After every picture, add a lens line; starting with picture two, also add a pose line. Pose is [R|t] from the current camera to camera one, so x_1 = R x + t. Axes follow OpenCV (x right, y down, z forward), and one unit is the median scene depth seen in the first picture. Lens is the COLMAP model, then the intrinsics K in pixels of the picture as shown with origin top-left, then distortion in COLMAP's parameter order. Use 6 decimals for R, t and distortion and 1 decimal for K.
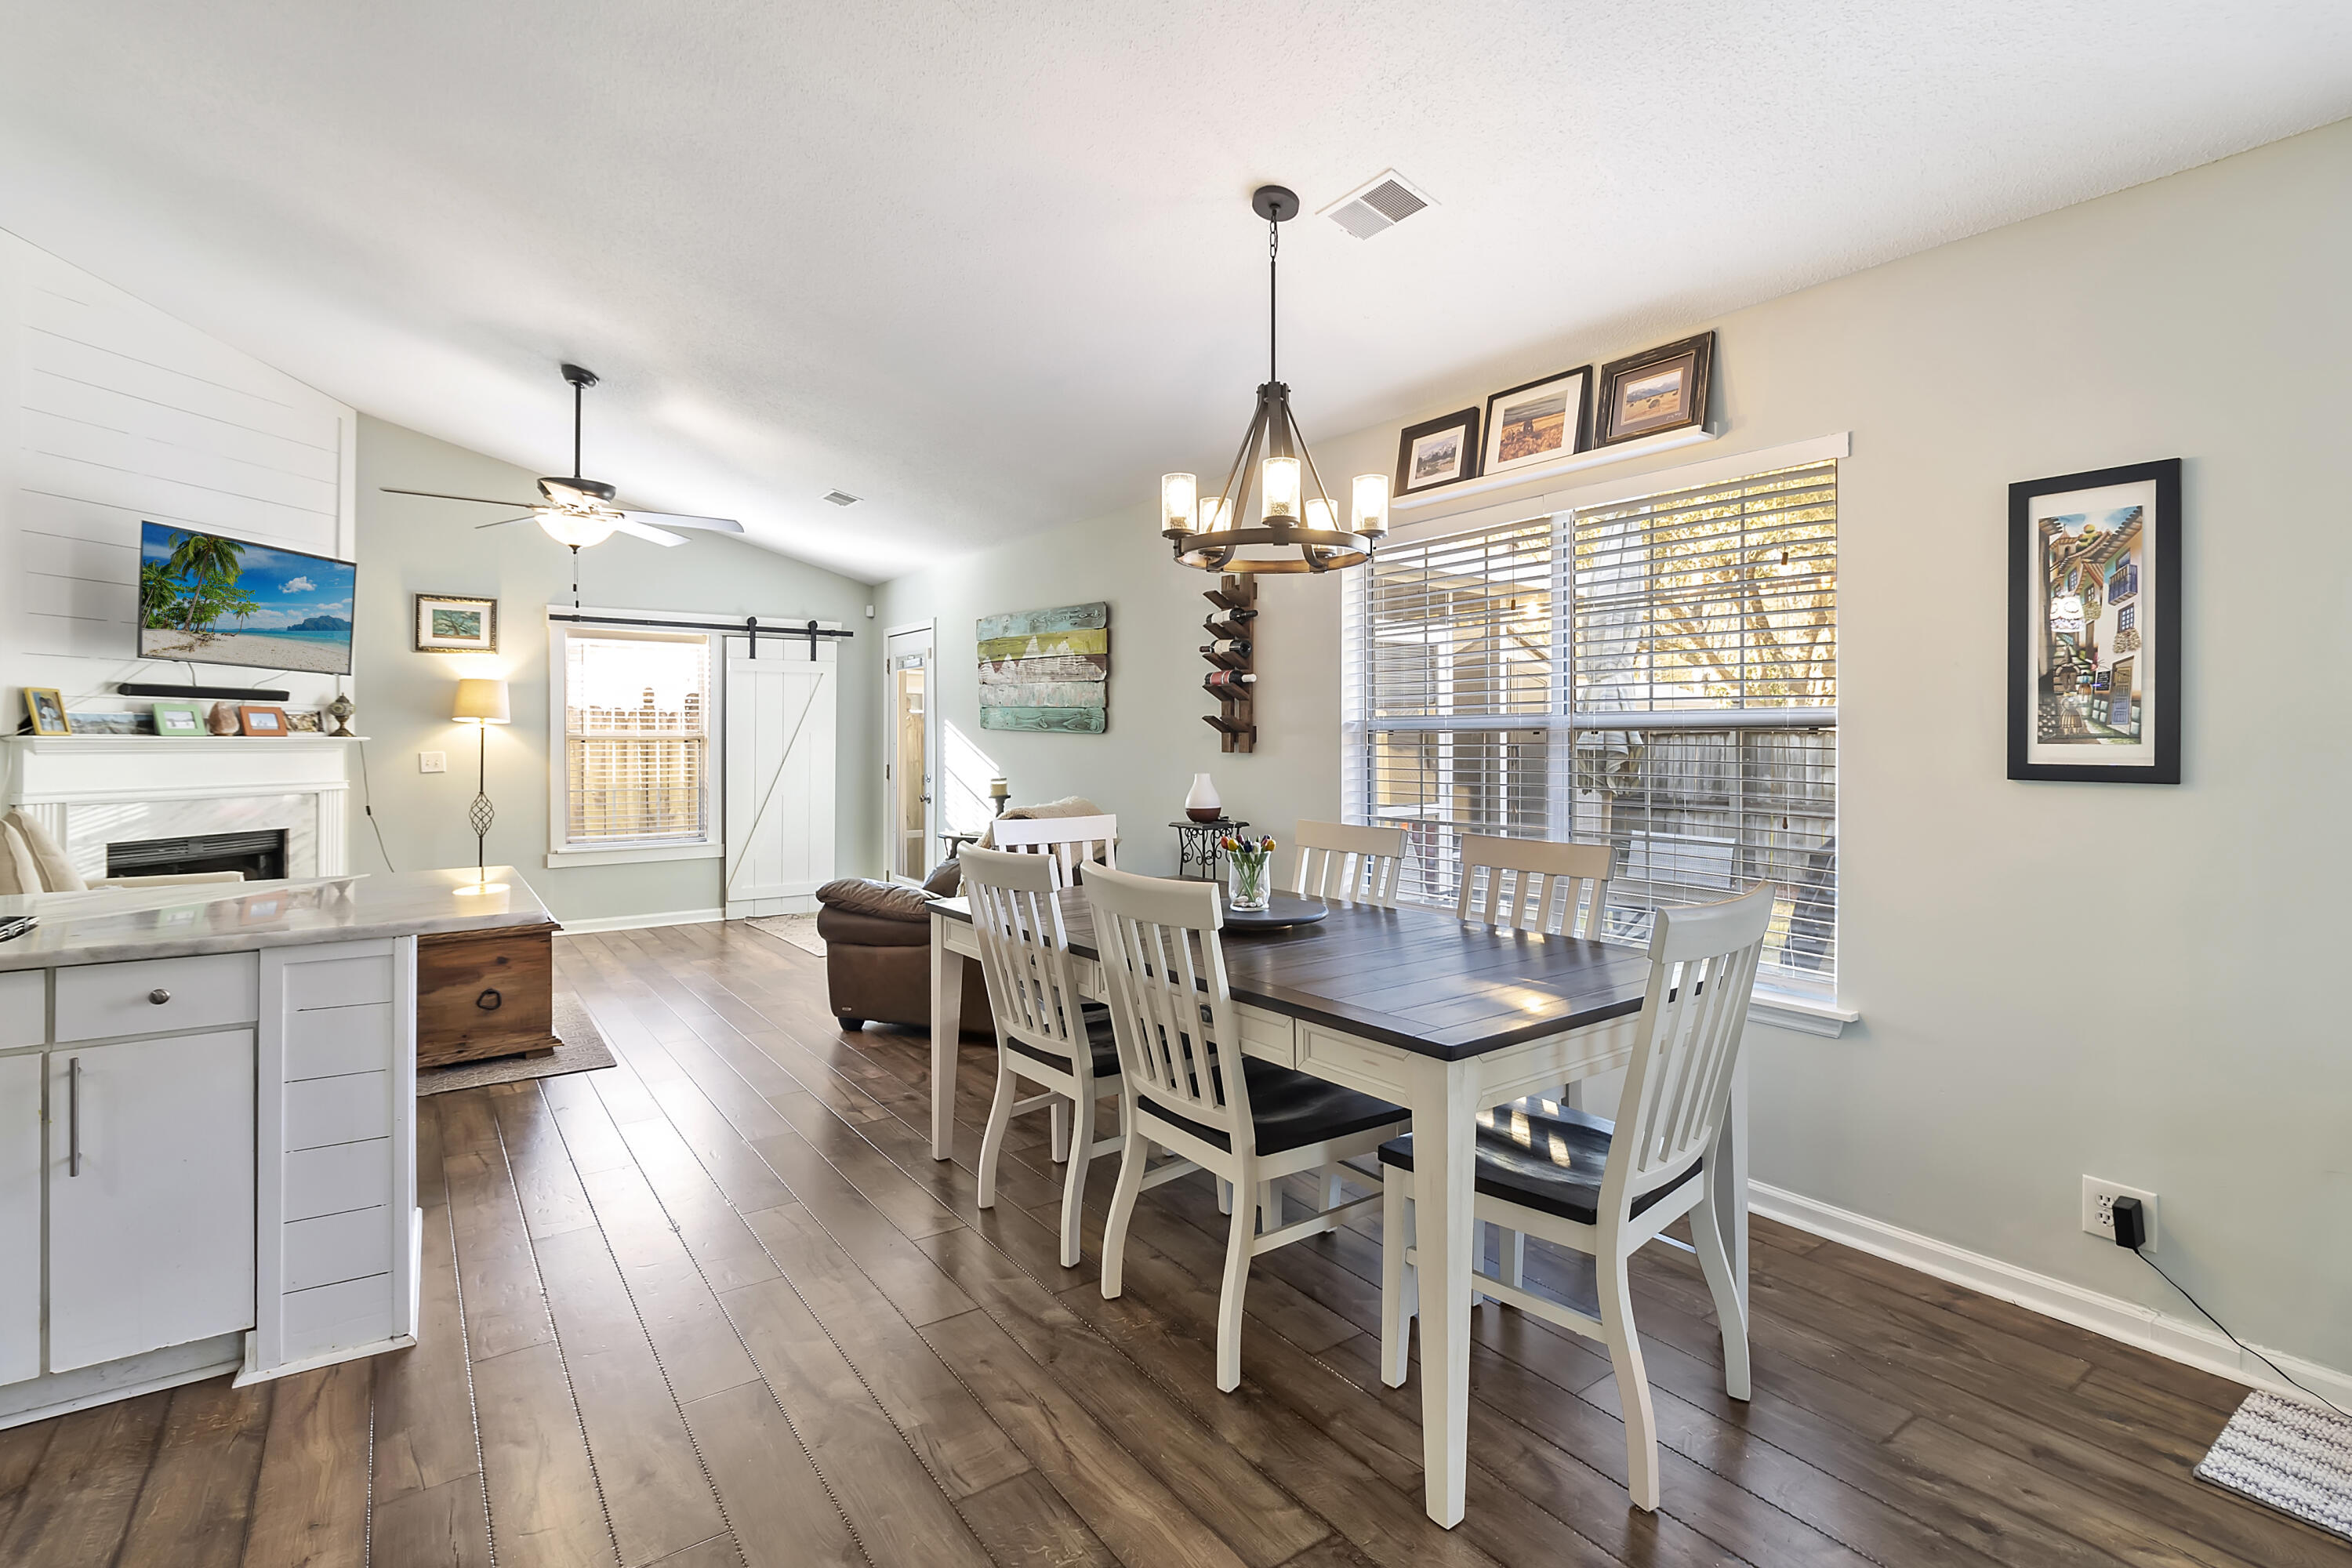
lens RADIAL K [[1104.8, 0, 1173.6], [0, 1104.8, 737.1], [0, 0, 1]] dist [-0.000990, 0.001549]
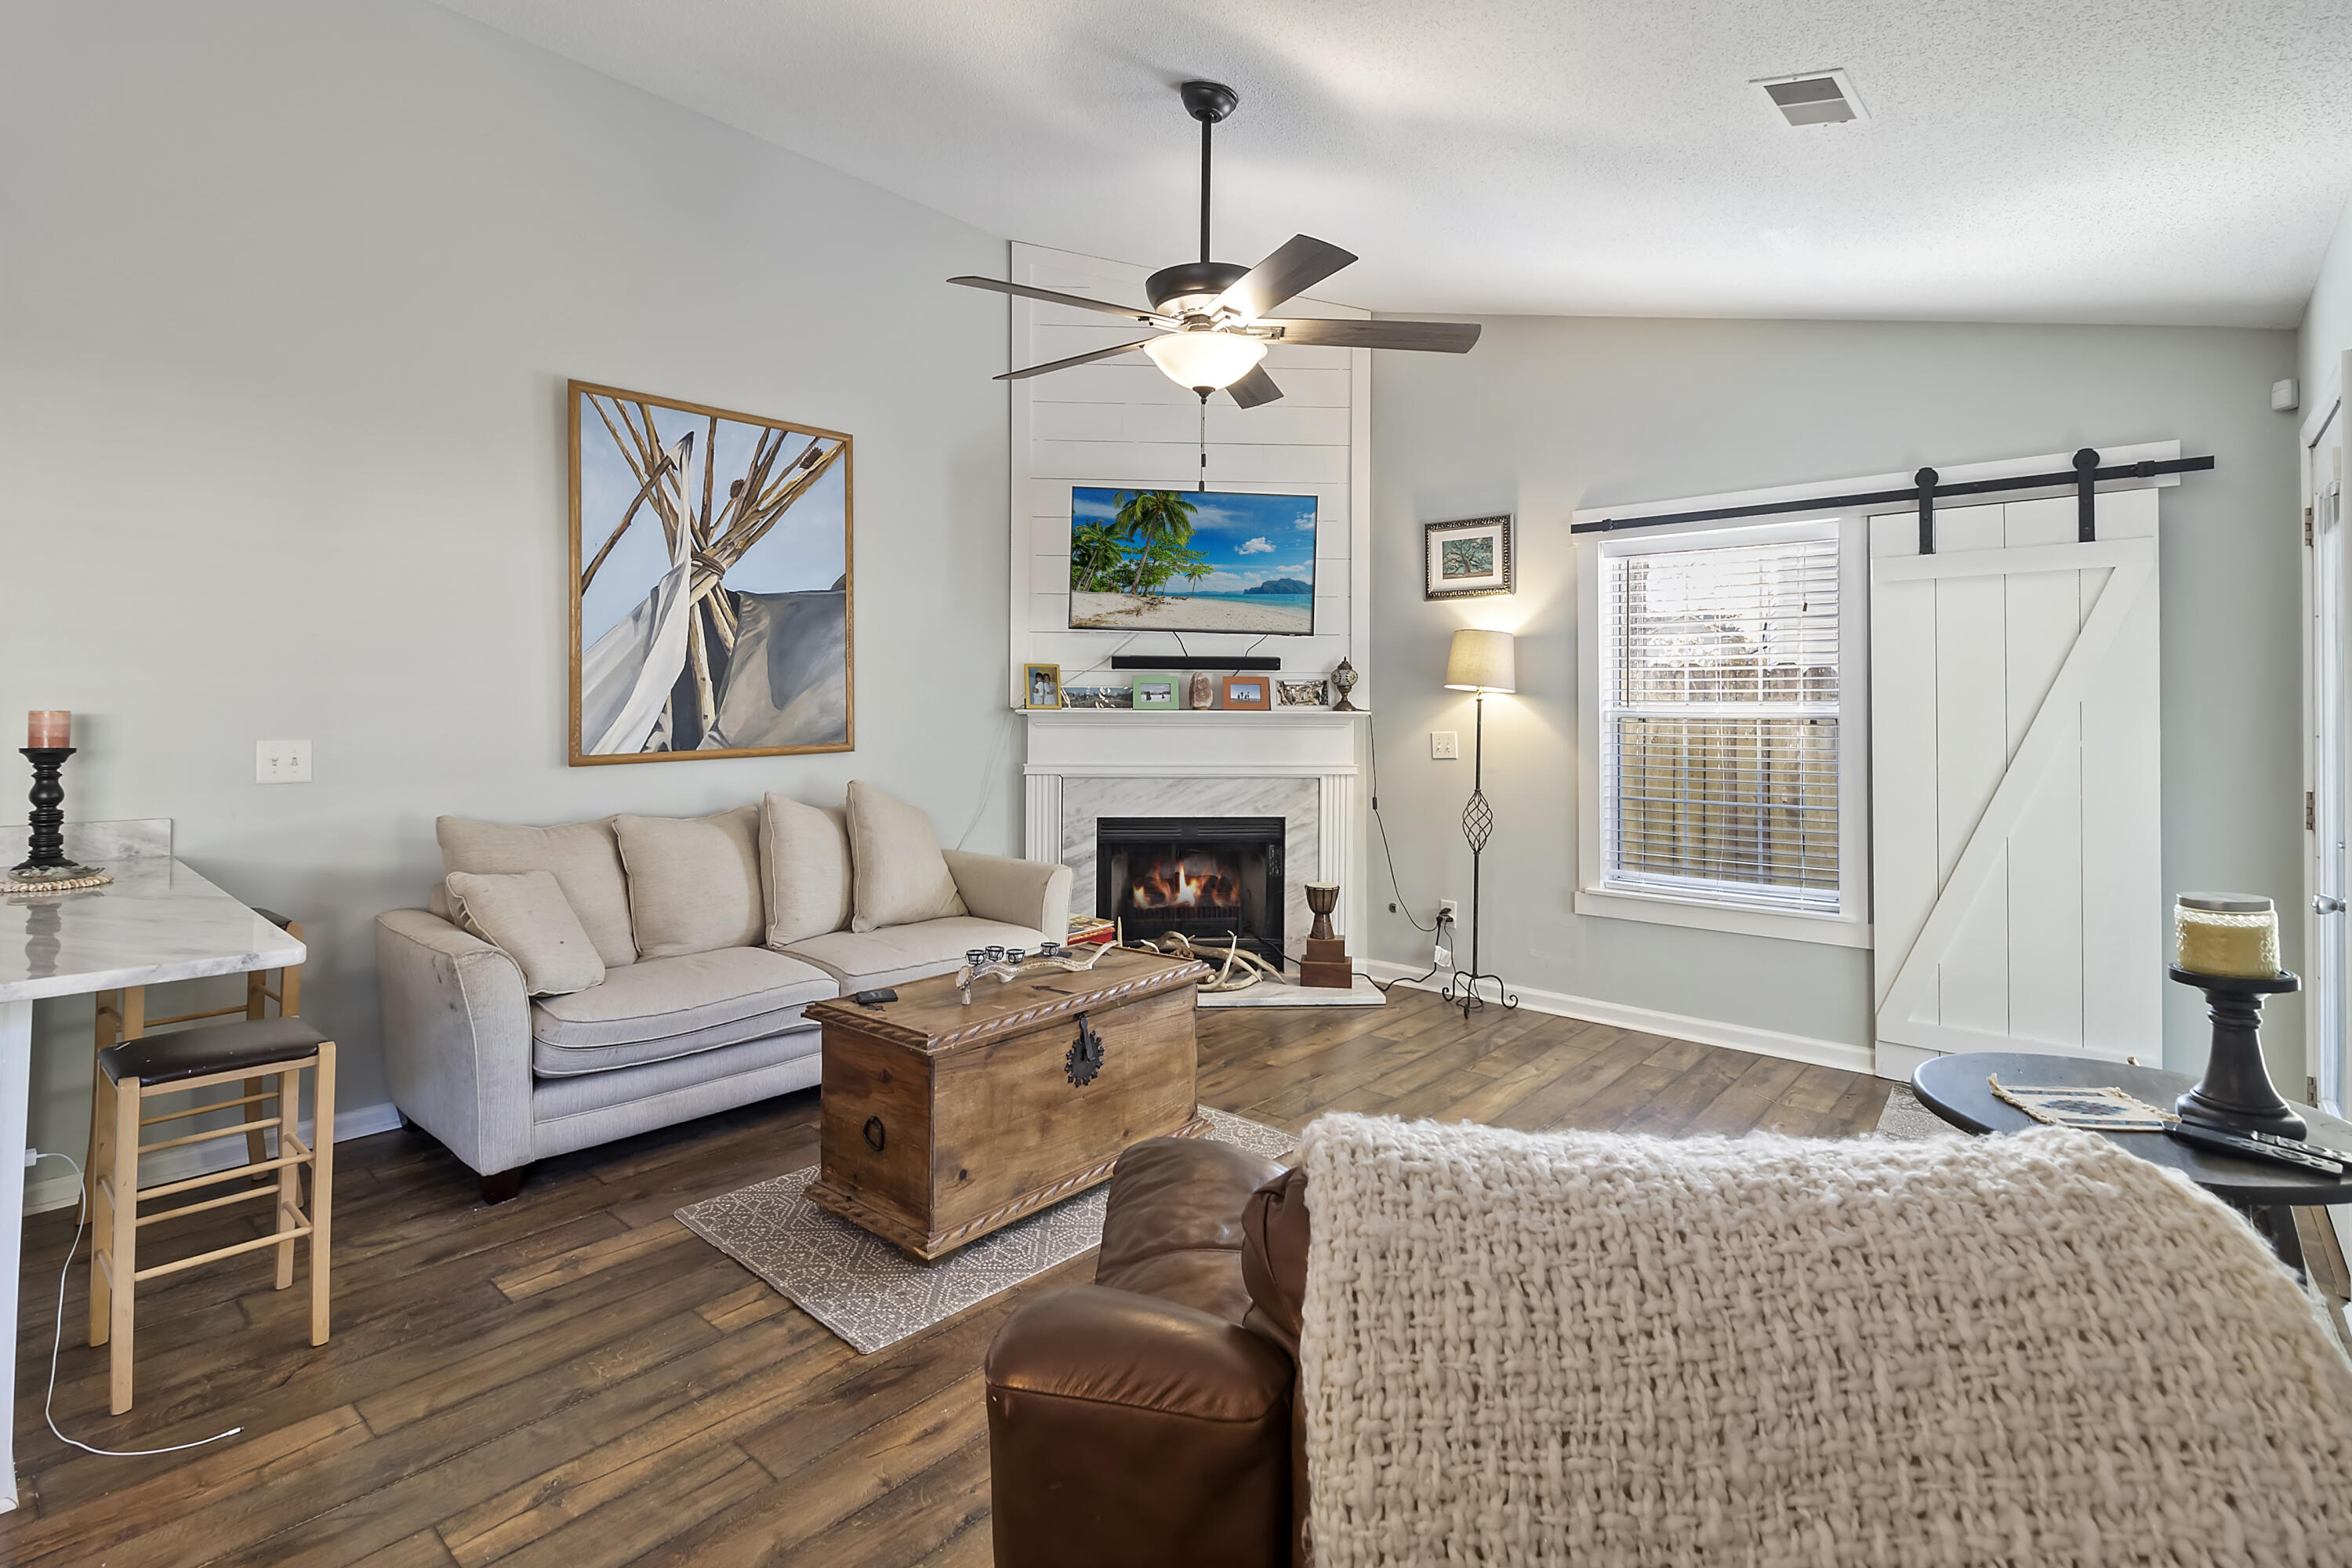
lens RADIAL K [[1104.8, 0, 1176.4], [0, 1104.8, 697.5], [0, 0, 1]] dist [-0.000990, 0.001549]
pose [[0.229221, -0.007239, -0.973348, 0.023211], [-0.002750, 0.999964, -0.008085, -0.003783], [0.973371, 0.004530, 0.229193, 0.771762]]
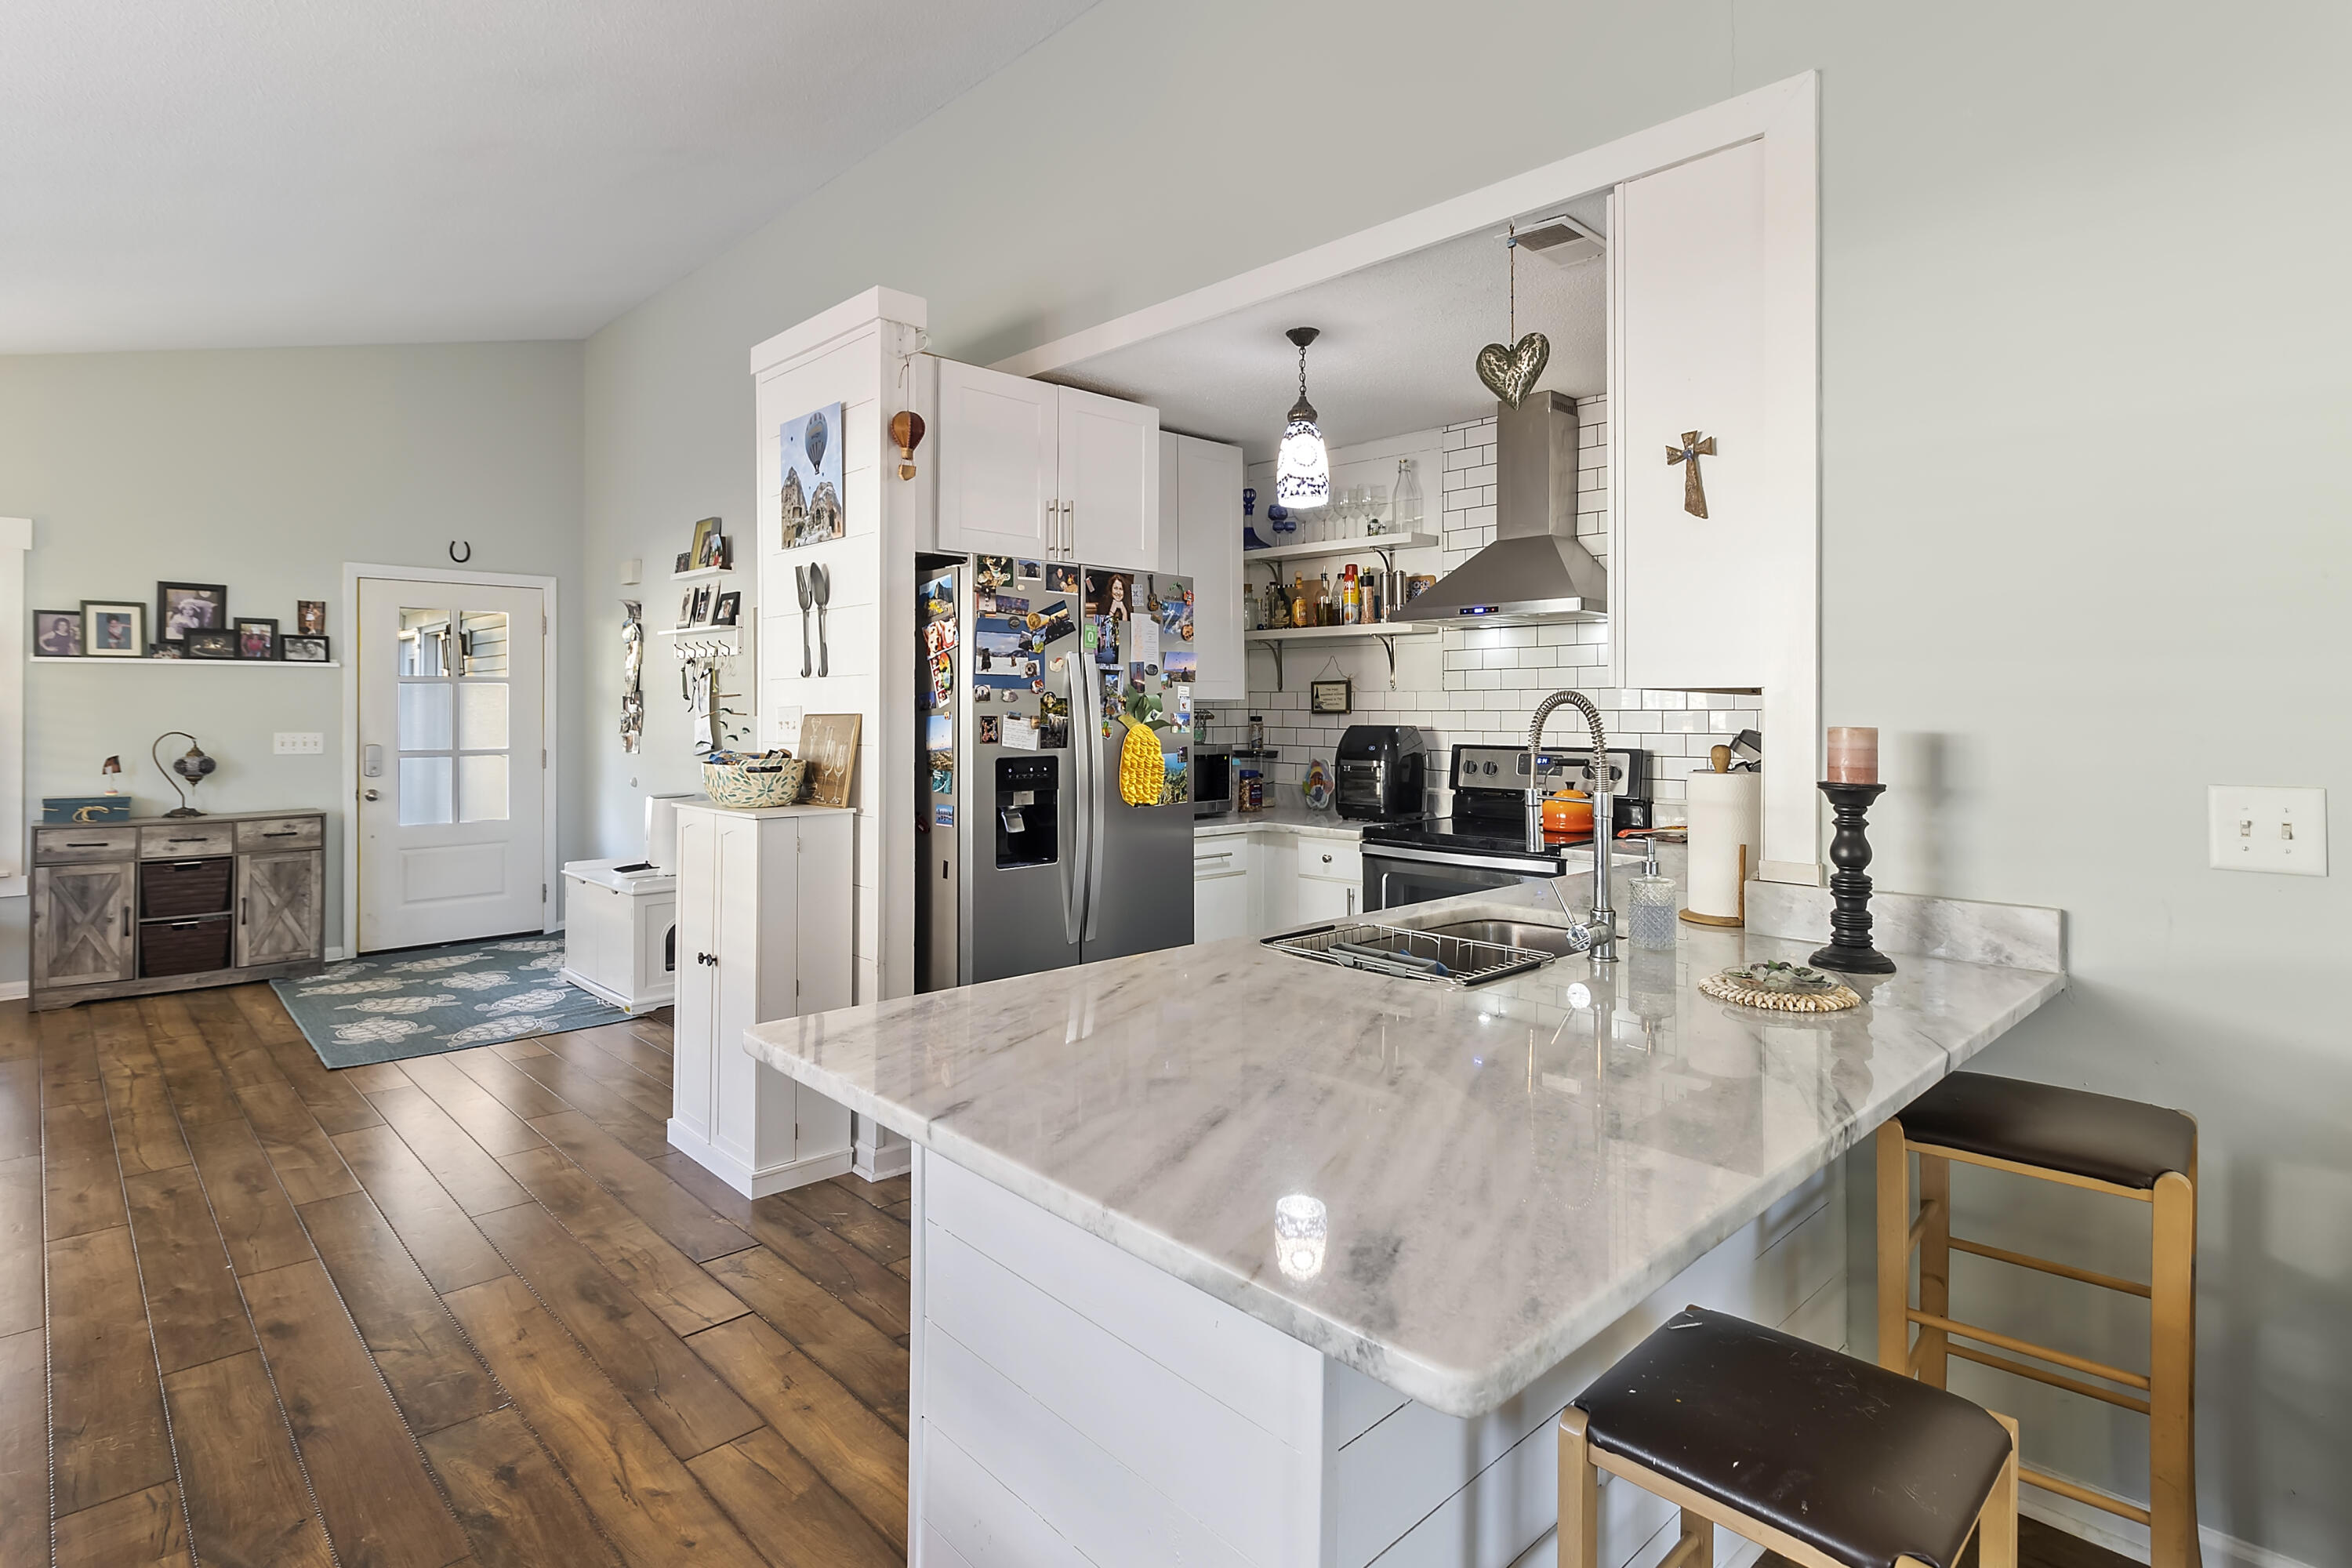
lens RADIAL K [[1183.8, 0, 1180.2], [0, 1183.8, 695.3], [0, 0, 1]] dist [-0.002835, 0.000661]
pose [[-0.988048, -0.002223, -0.154129, -0.303531], [-0.000181, 0.999912, -0.013263, -0.005210], [0.154145, -0.013077, -0.987962, 0.718227]]
